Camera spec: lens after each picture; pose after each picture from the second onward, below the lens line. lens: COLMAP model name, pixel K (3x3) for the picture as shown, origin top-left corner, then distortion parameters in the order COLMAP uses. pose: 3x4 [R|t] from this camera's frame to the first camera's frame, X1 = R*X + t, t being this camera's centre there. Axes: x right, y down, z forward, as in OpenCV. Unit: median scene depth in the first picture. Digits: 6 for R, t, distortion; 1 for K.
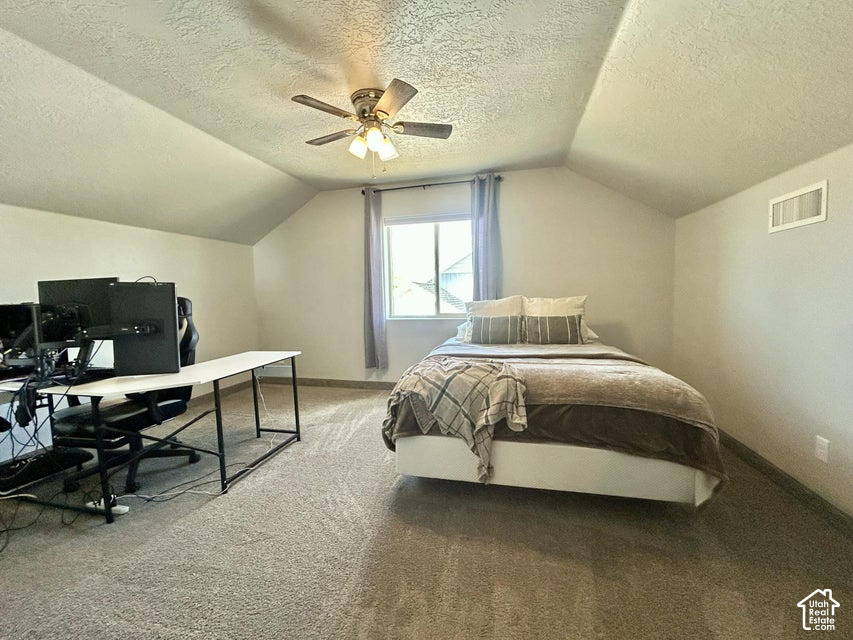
lens RADIAL K [[354.2, 0, 424.3], [0, 354.2, 318.8], [0, 0, 1]] dist [-0.007904, 0.005153]
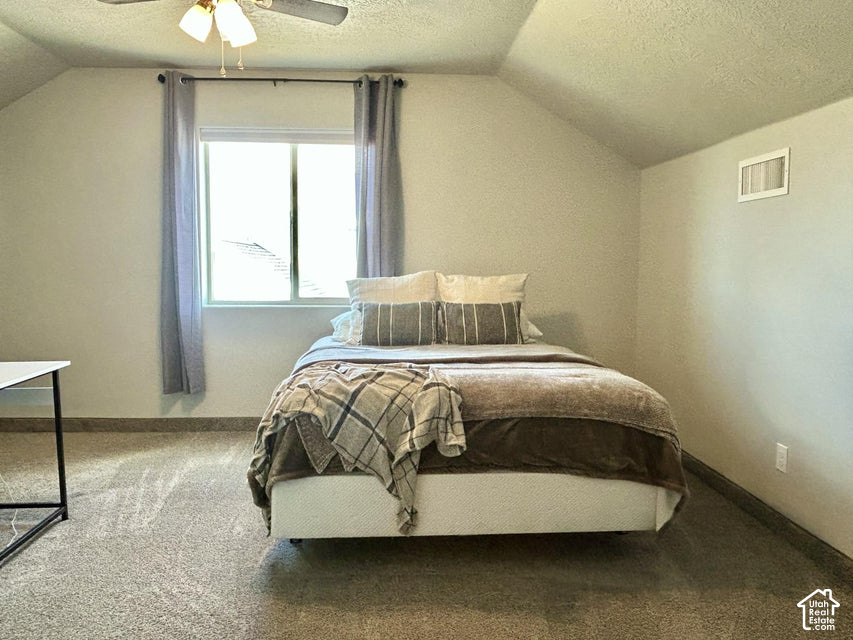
lens RADIAL K [[658.9, 0, 428.8], [0, 658.9, 321.3], [0, 0, 1]] dist [0.003404, -0.003299]
pose [[0.953007, 0.000517, 0.302949, -0.174560], [-0.005498, 0.999863, 0.015589, 0.012616], [-0.302900, -0.016522, 0.952879, -0.252181]]
